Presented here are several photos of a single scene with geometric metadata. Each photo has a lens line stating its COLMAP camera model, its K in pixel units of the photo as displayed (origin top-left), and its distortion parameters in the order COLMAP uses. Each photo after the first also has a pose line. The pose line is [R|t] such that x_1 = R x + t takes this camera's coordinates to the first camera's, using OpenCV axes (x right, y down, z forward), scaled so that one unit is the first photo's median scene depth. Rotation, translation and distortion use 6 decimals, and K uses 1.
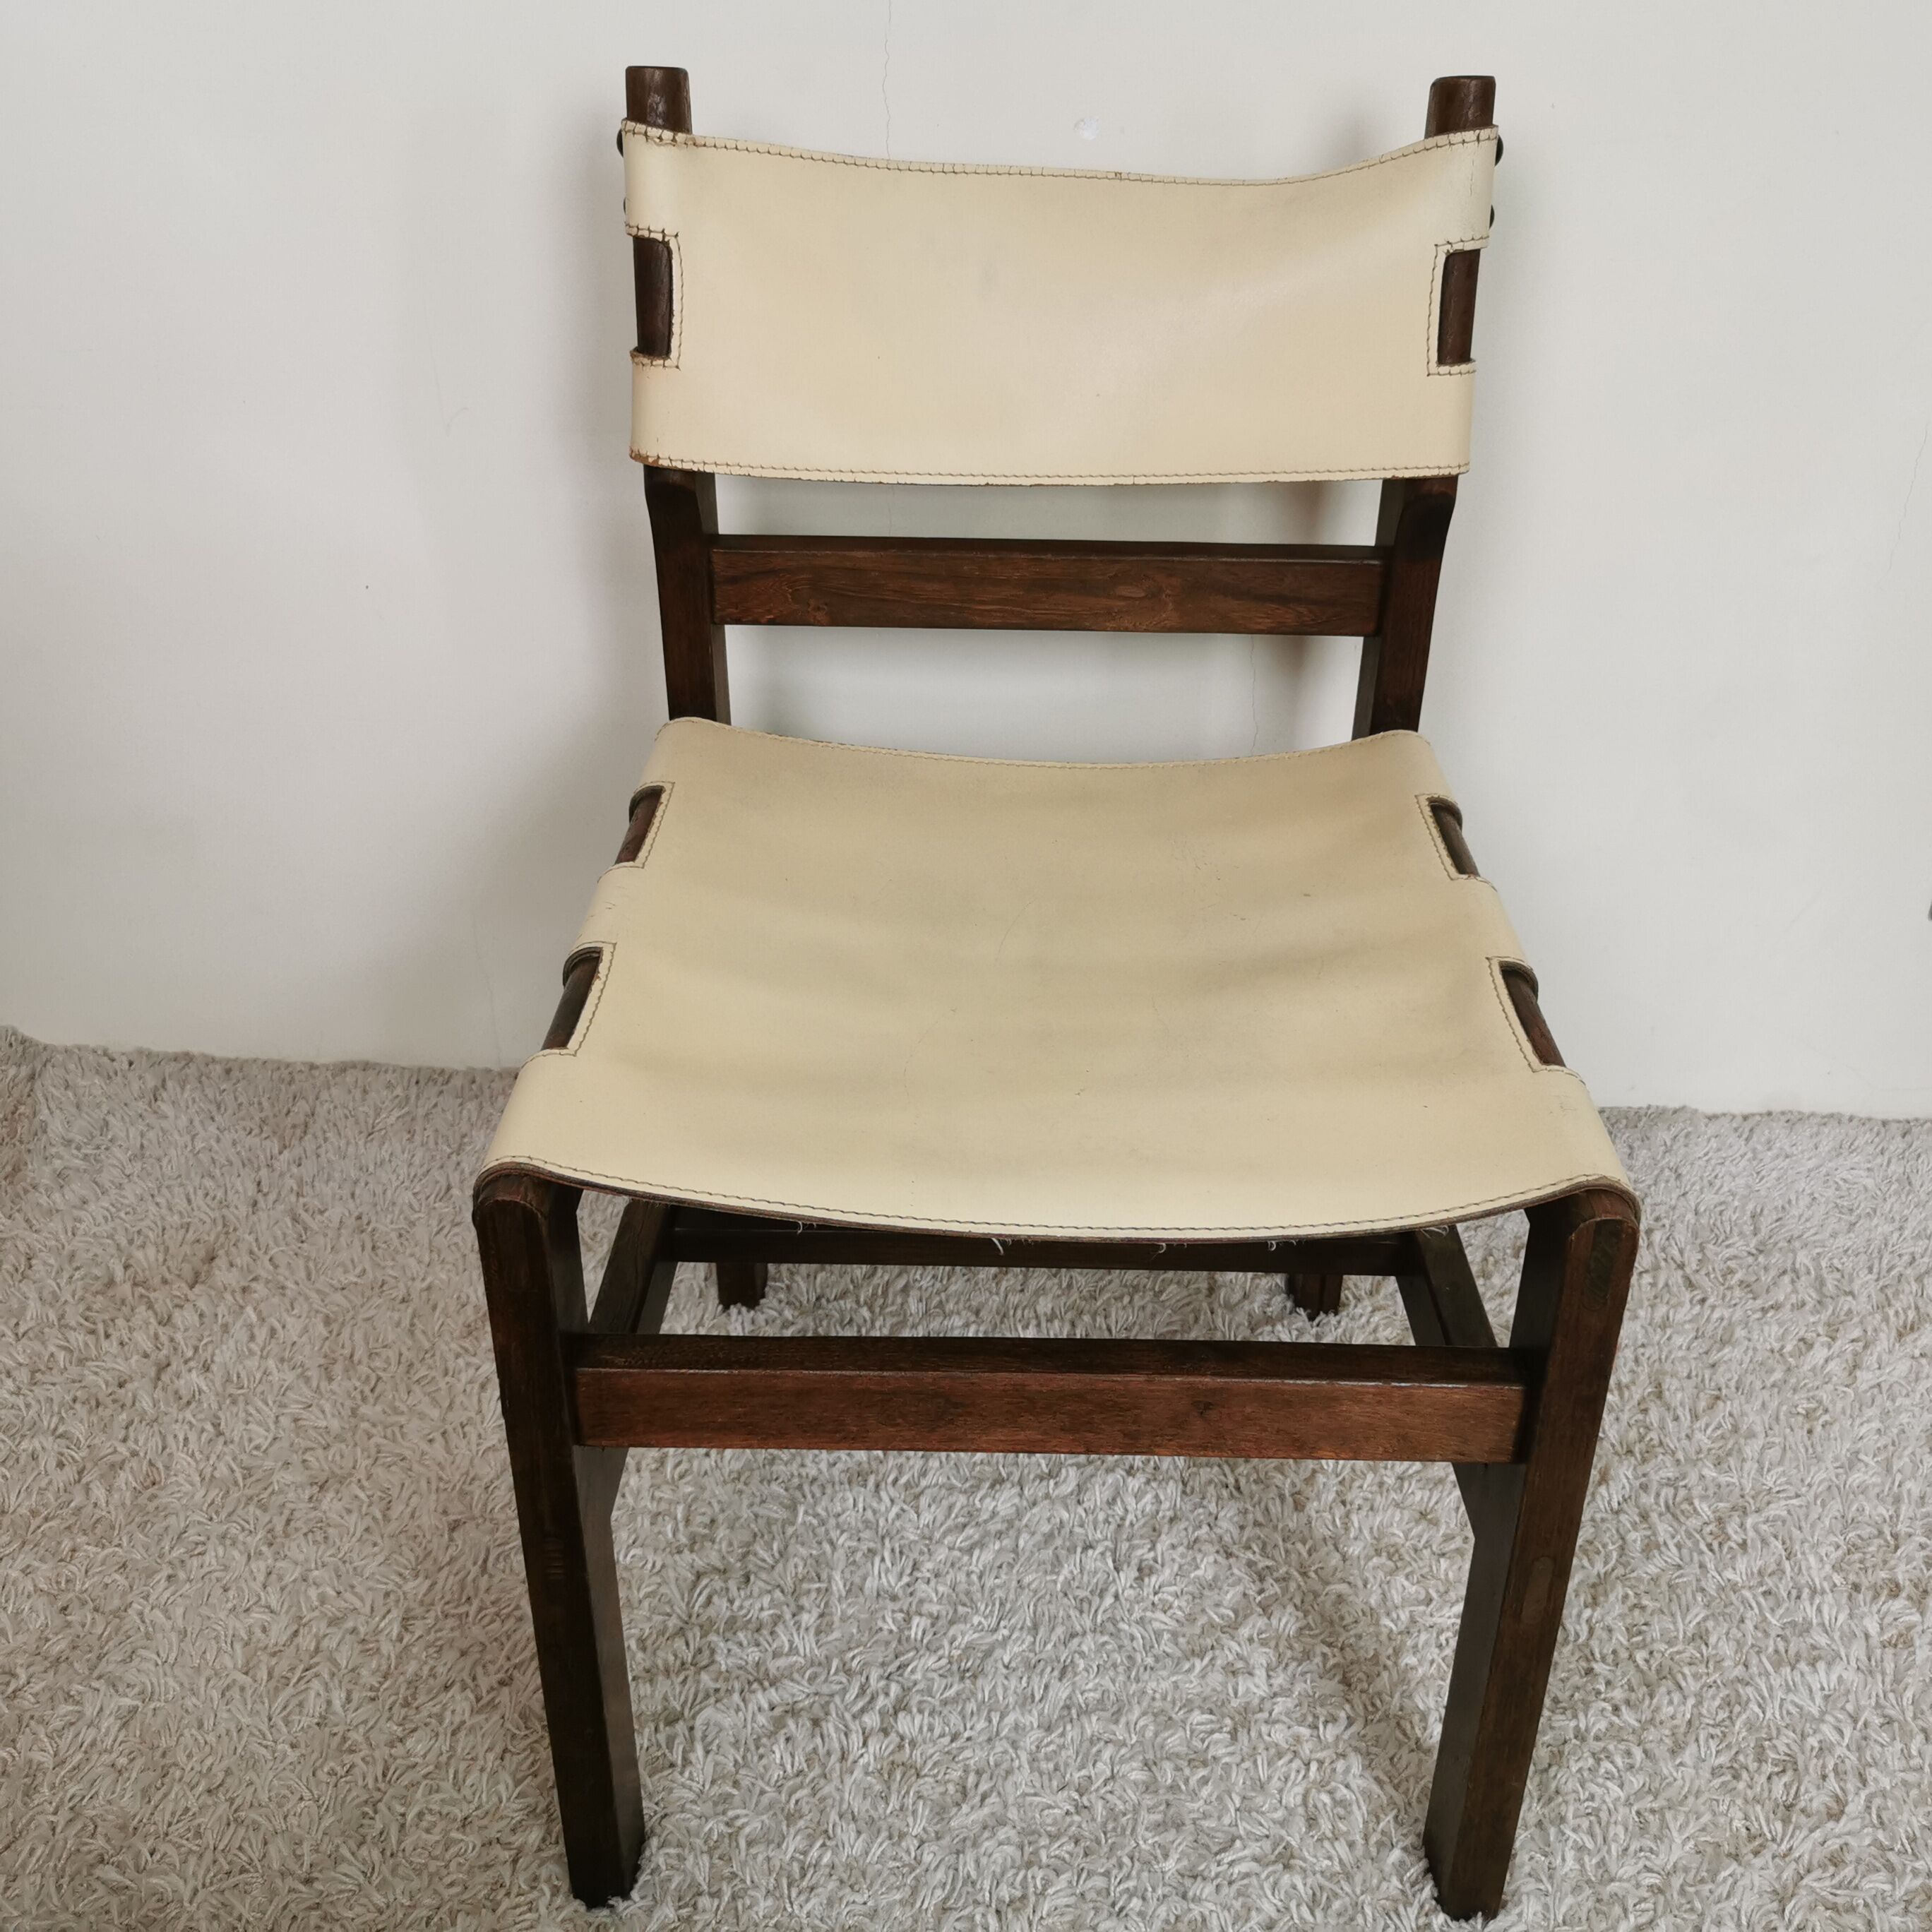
lens RADIAL K [[1993.1, 0, 972.7], [0, 1993.1, 959.2], [0, 0, 1]] dist [0.012862, 0.000000]
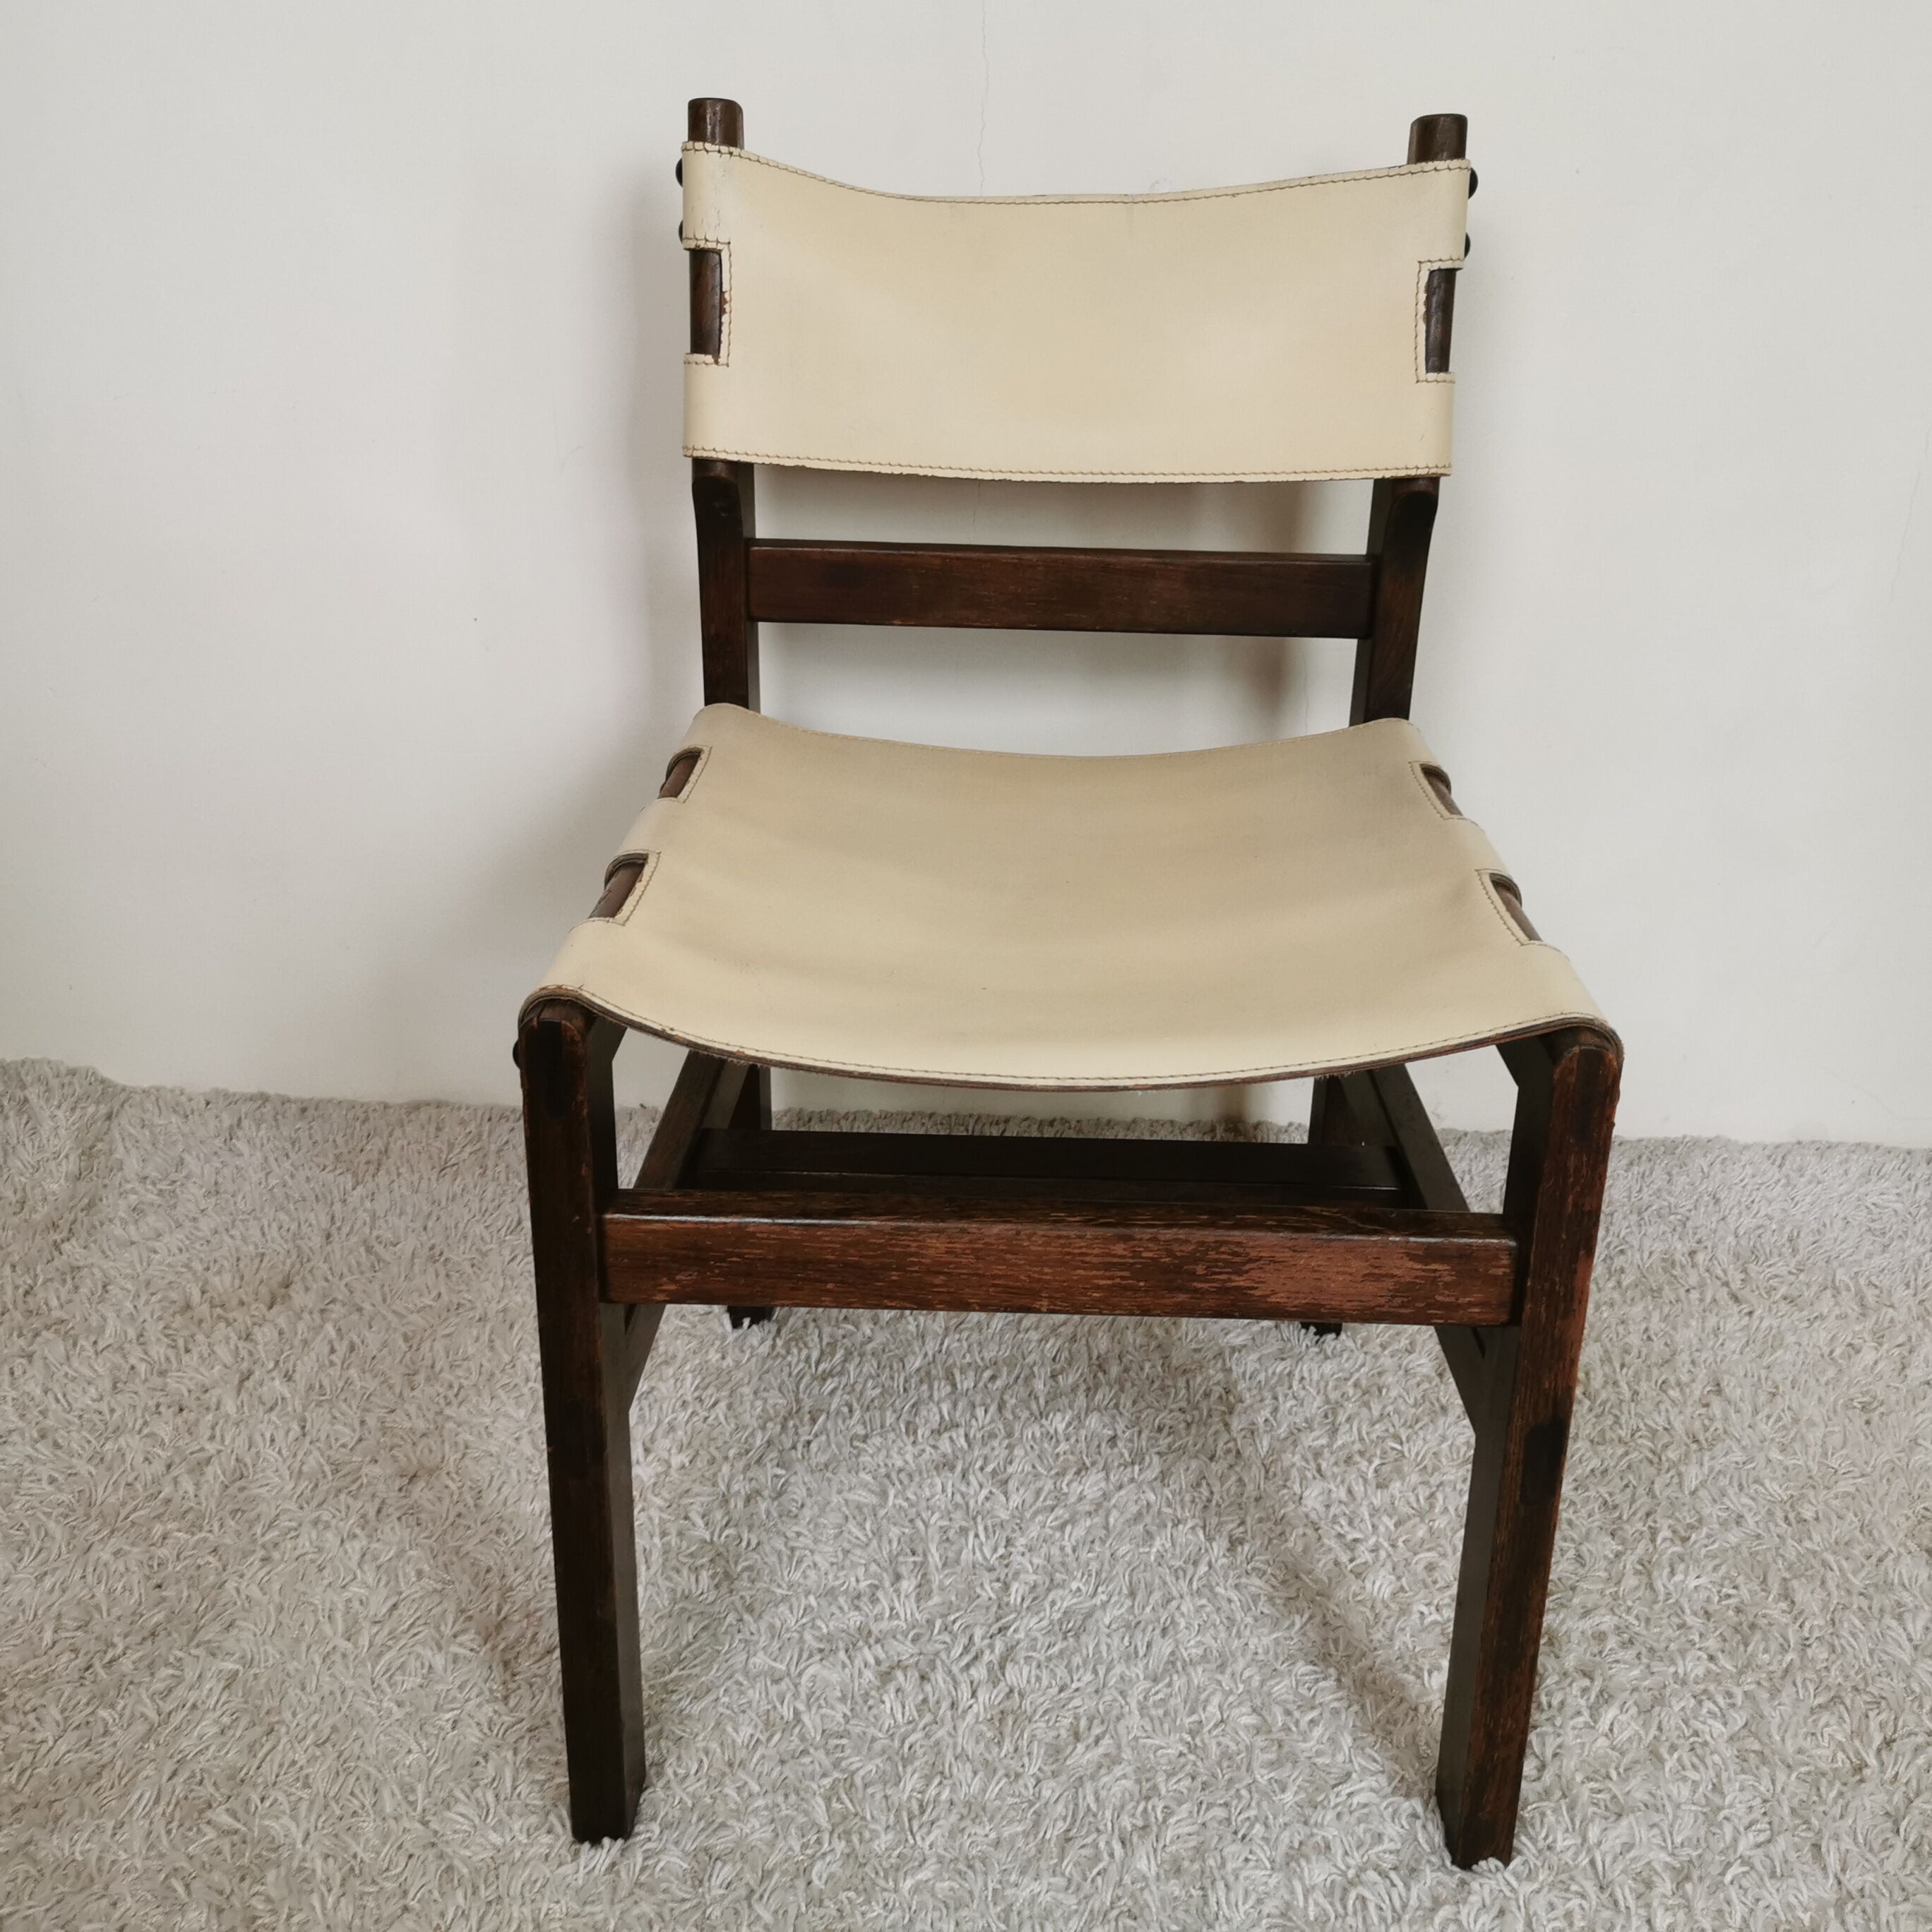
lens RADIAL K [[1993.1, 0, 967.8], [0, 1993.1, 964.3], [0, 0, 1]] dist [0.012862, 0.000000]
pose [[0.999574, -0.001610, 0.029136, -0.074796], [0.005532, 0.990822, -0.135057, 0.144255], [-0.028651, 0.135160, 0.990409, -0.035847]]
